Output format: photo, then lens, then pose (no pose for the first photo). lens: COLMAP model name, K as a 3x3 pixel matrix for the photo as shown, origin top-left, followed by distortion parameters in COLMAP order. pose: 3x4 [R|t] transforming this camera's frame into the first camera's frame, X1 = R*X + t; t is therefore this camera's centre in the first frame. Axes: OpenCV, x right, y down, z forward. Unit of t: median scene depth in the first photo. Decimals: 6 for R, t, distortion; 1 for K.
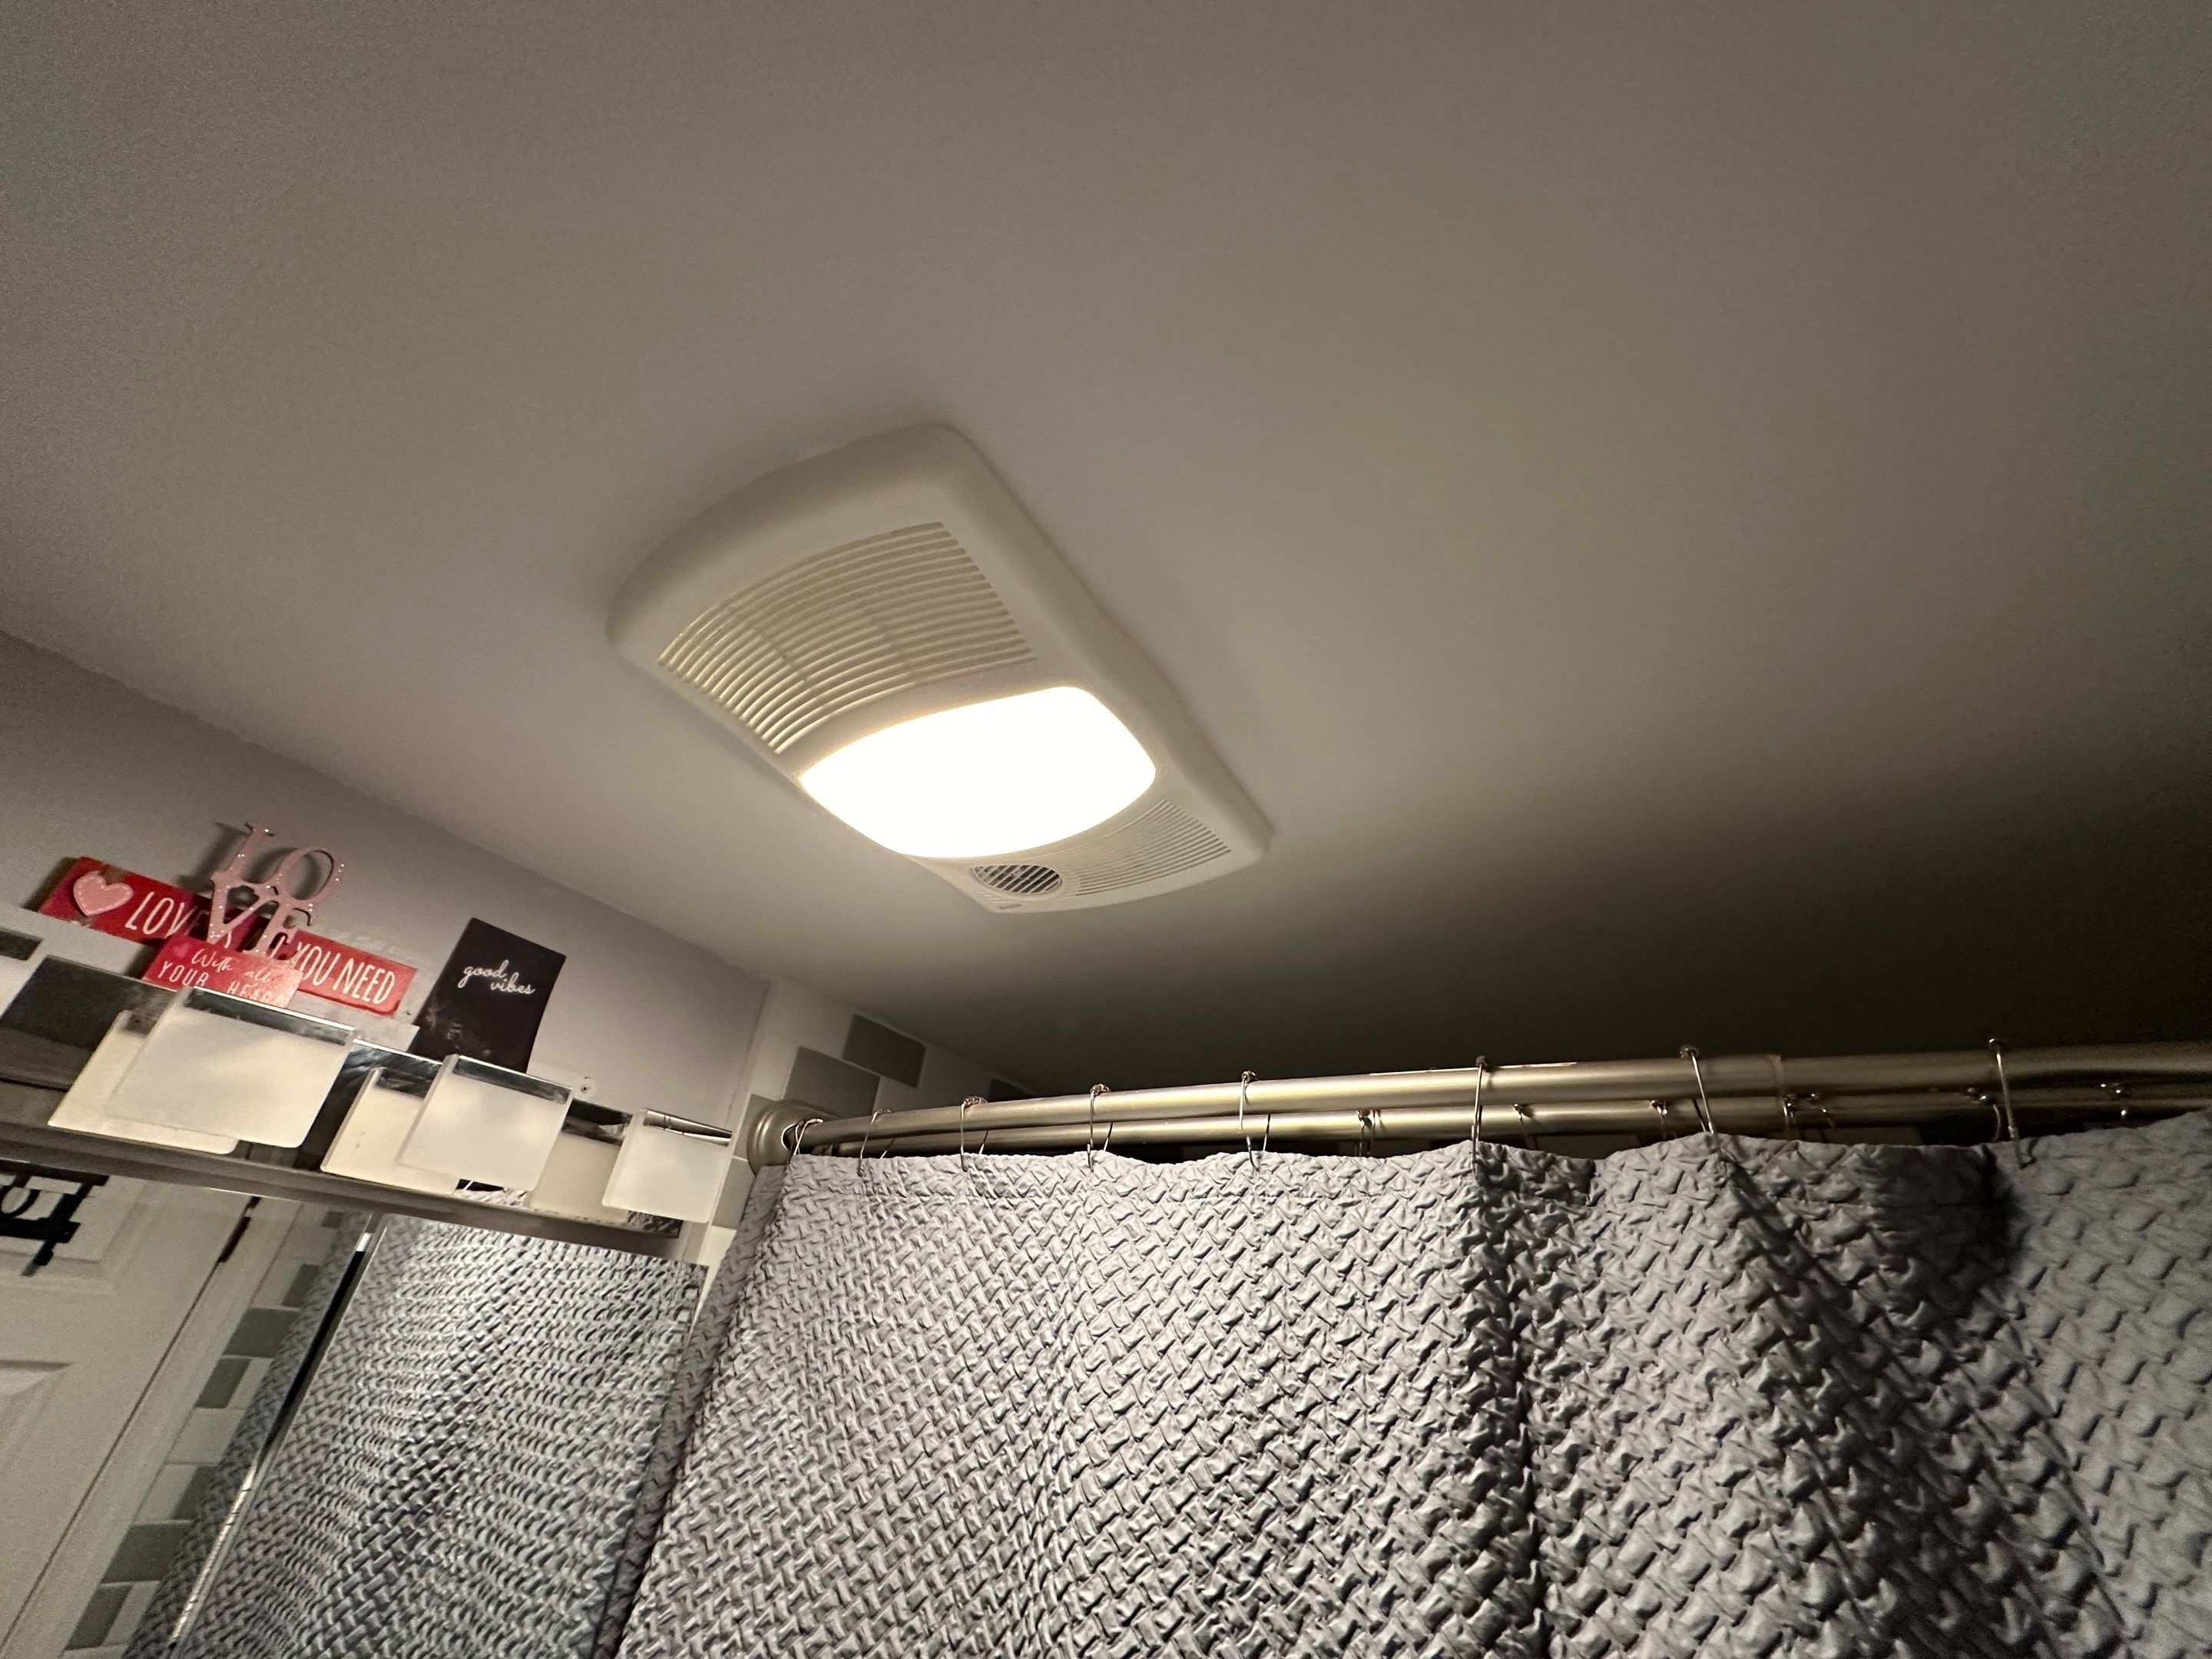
lens RADIAL K [[877.7, 0, 1116.7], [0, 877.7, 831.2], [0, 0, 1]] dist [-0.007782, 0.001327]
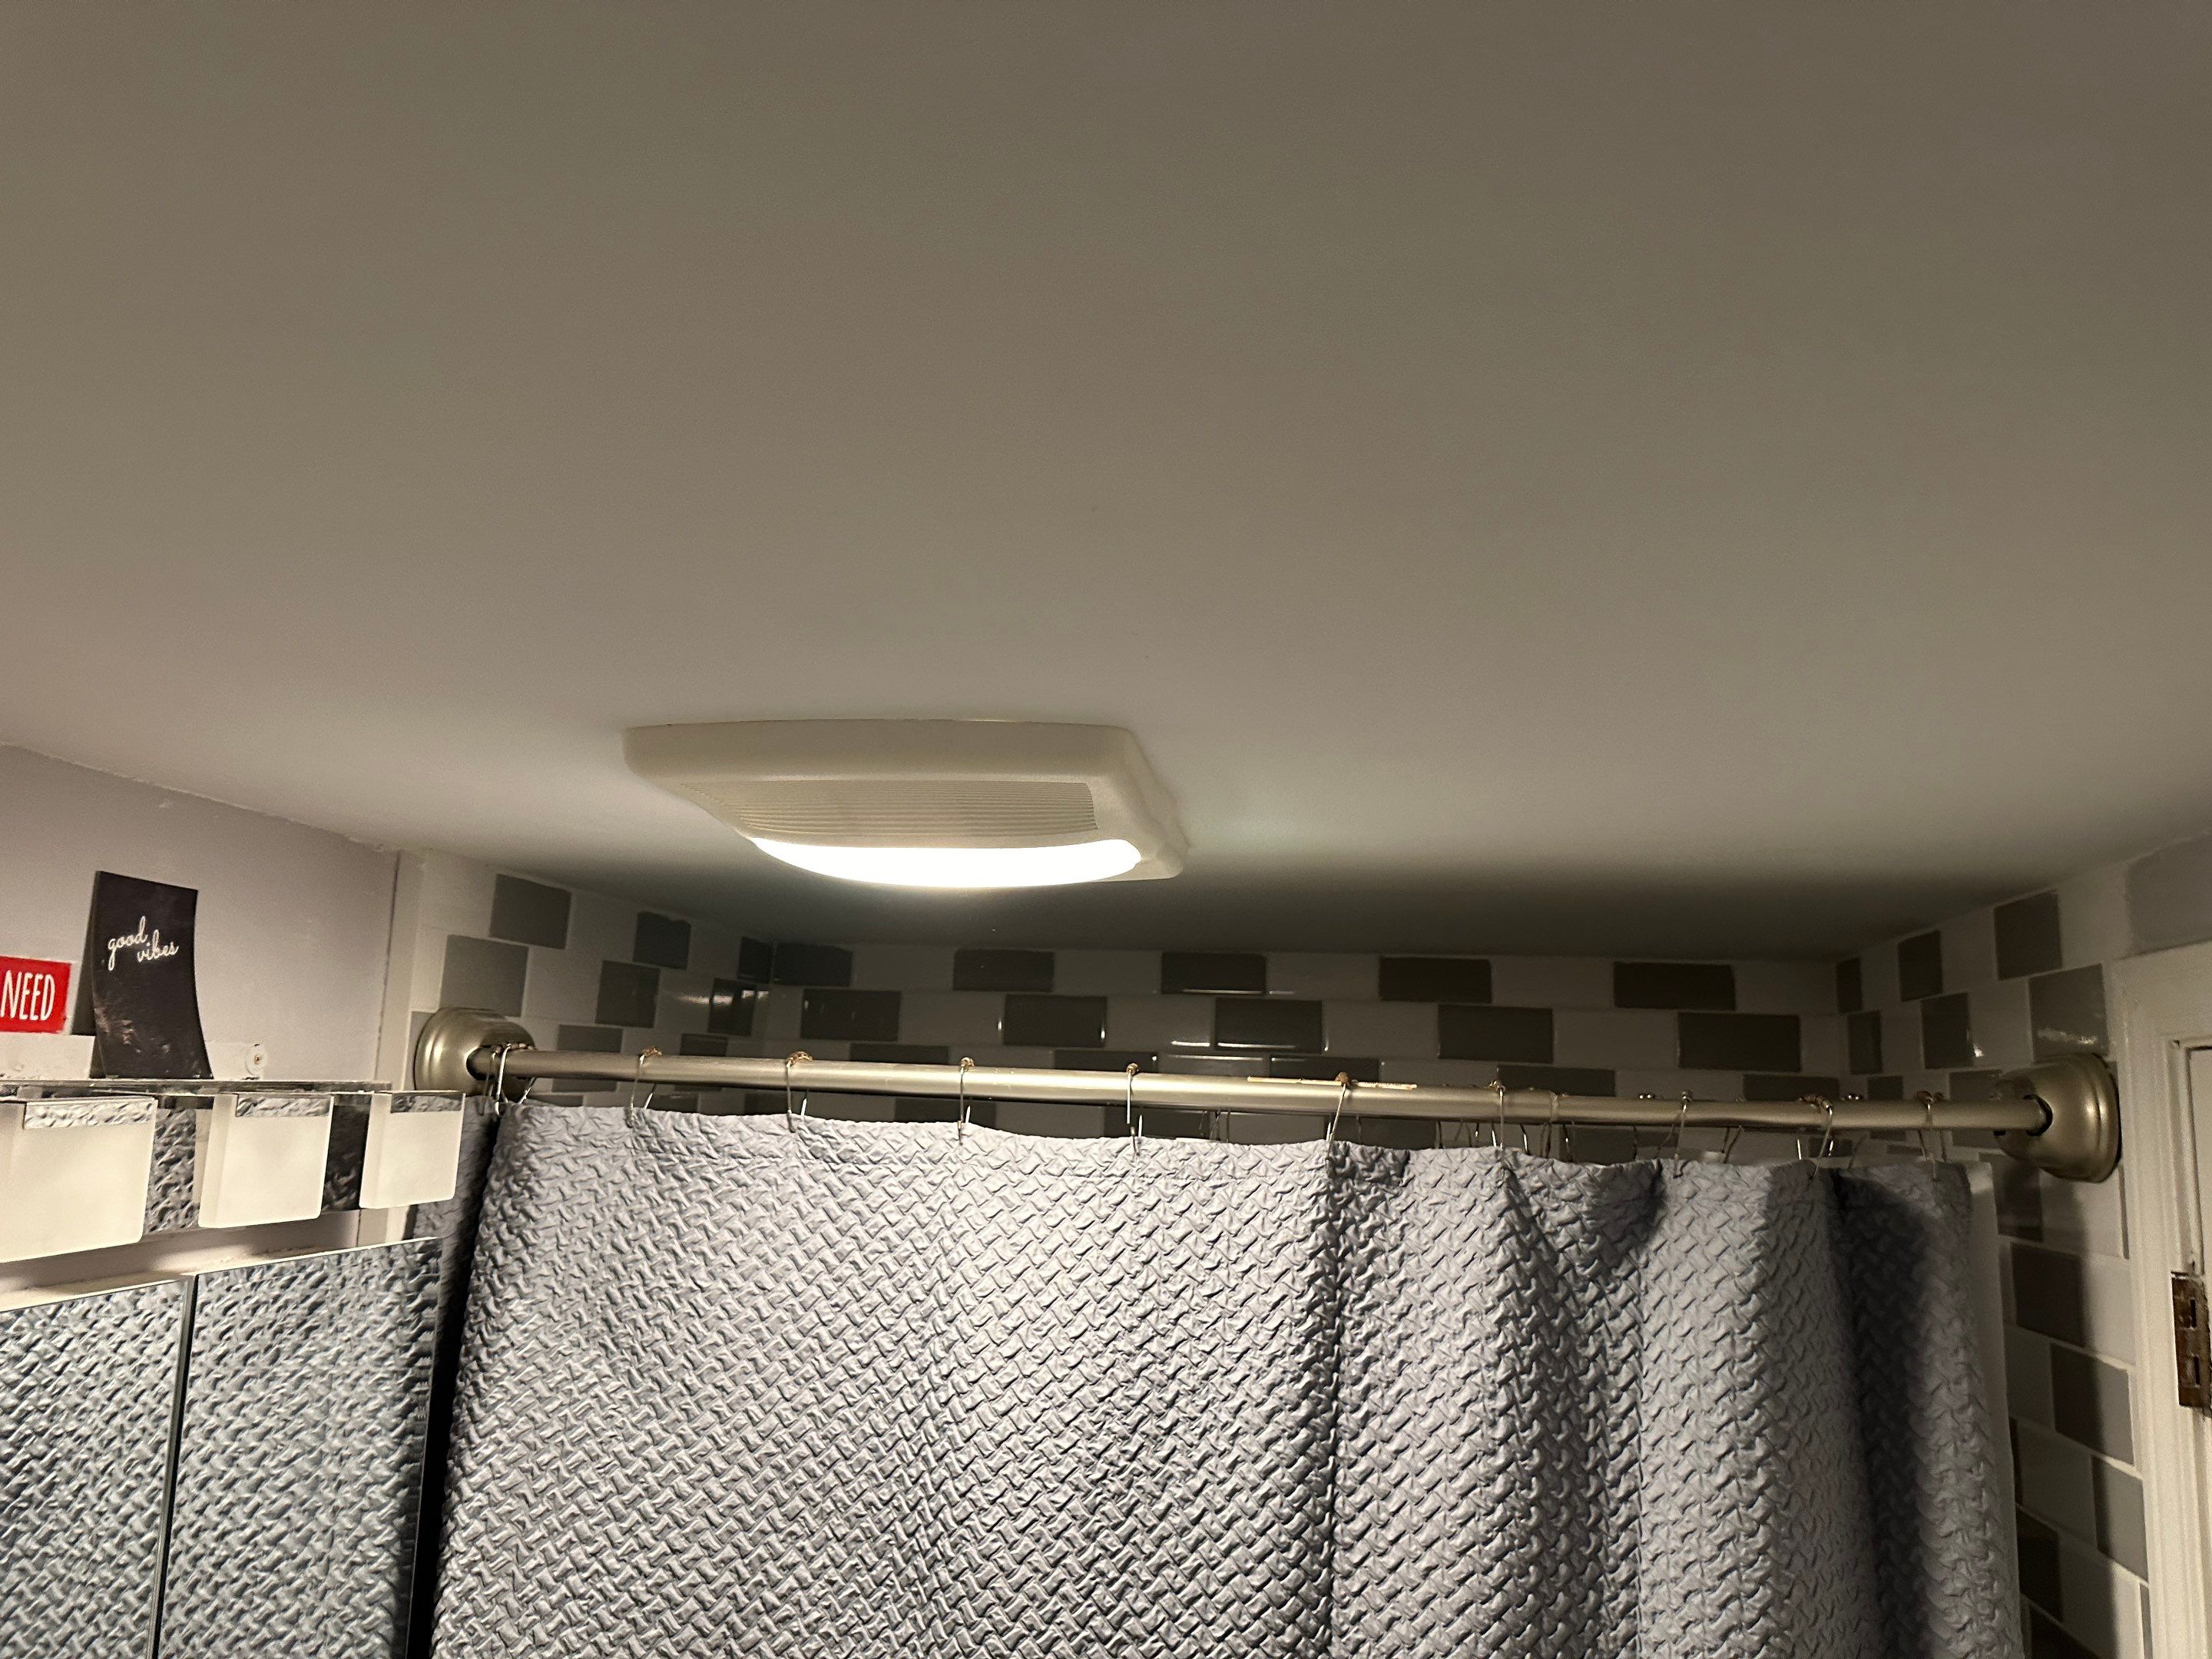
lens RADIAL K [[1592.3, 0, 1122.5], [0, 1592.3, 803.5], [0, 0, 1]] dist [0.038360, -0.060493]
pose [[0.911275, 0.006207, 0.411751, -0.754470], [-0.169205, 0.917224, 0.360653, -0.813072], [-0.375429, -0.398324, 0.836894, -0.541807]]
